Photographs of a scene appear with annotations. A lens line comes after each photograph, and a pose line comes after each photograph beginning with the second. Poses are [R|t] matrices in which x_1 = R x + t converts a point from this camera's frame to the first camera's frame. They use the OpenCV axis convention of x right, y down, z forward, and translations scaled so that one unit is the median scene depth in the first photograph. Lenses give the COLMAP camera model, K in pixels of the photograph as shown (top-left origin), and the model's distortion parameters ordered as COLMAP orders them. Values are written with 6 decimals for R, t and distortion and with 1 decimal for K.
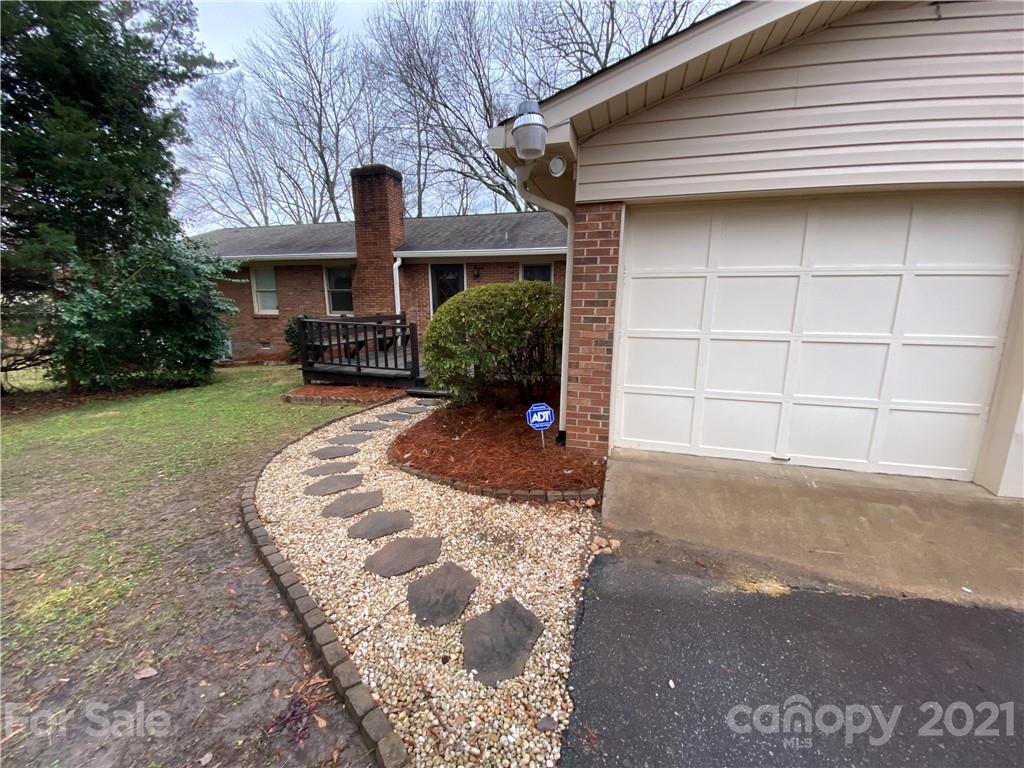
lens RADIAL K [[410.7, 0, 529.9], [0, 410.7, 392.2], [0, 0, 1]] dist [-0.009681, -0.005919]
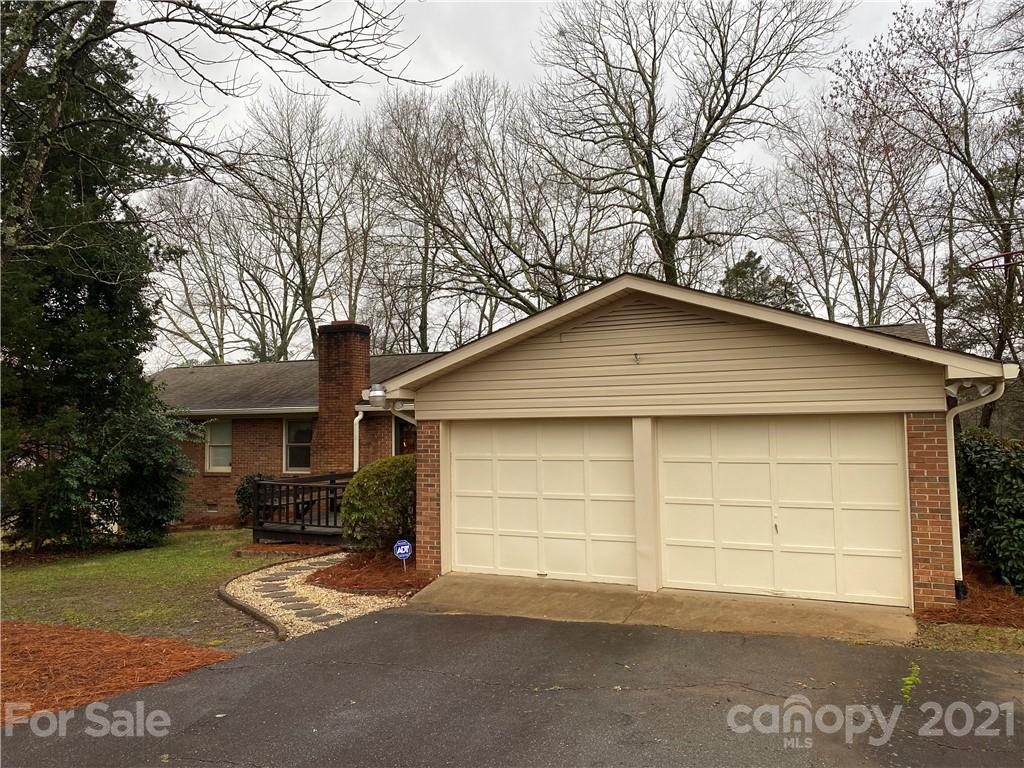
lens RADIAL K [[782.4, 0, 521.5], [0, 782.4, 379.0], [0, 0, 1]] dist [0.047055, -0.038246]
pose [[0.985678, -0.032223, -0.165533, 0.330472], [-0.014687, 0.961444, -0.274607, 0.084302], [0.167999, 0.273105, 0.947201, -0.634840]]
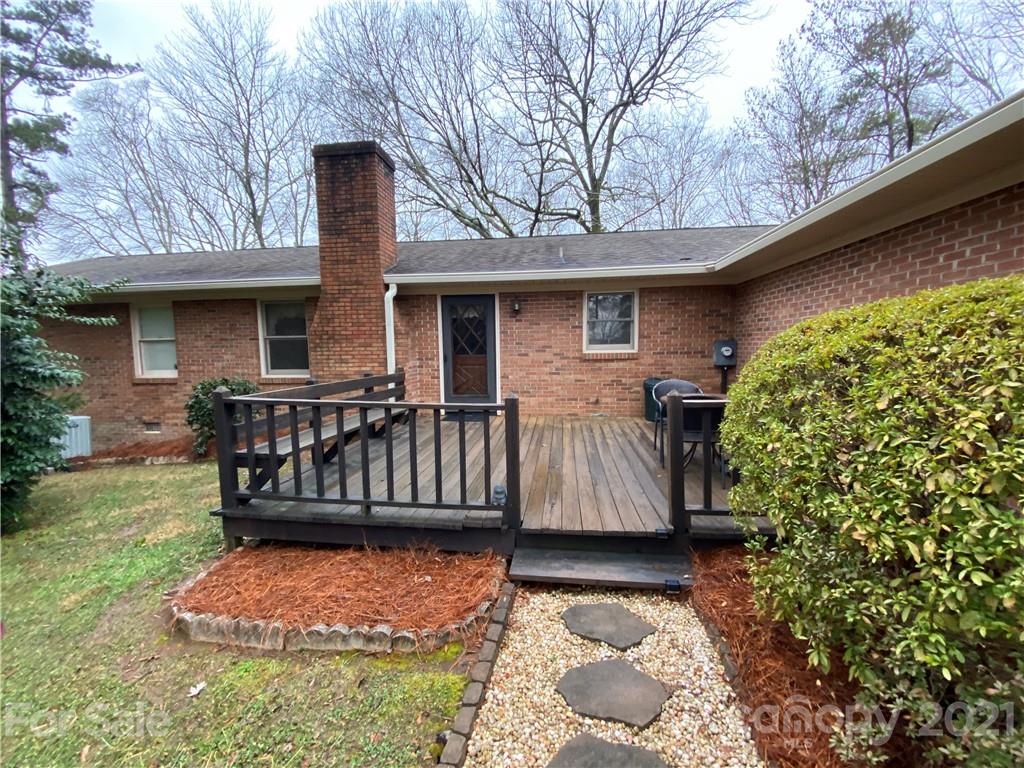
lens RADIAL K [[410.7, 0, 520.9], [0, 410.7, 390.9], [0, 0, 1]] dist [-0.009681, -0.005919]
pose [[0.989070, -0.031896, 0.143955, -0.213618], [0.049242, 0.991721, -0.118592, -0.080366], [-0.138981, 0.124384, 0.982452, 0.366660]]
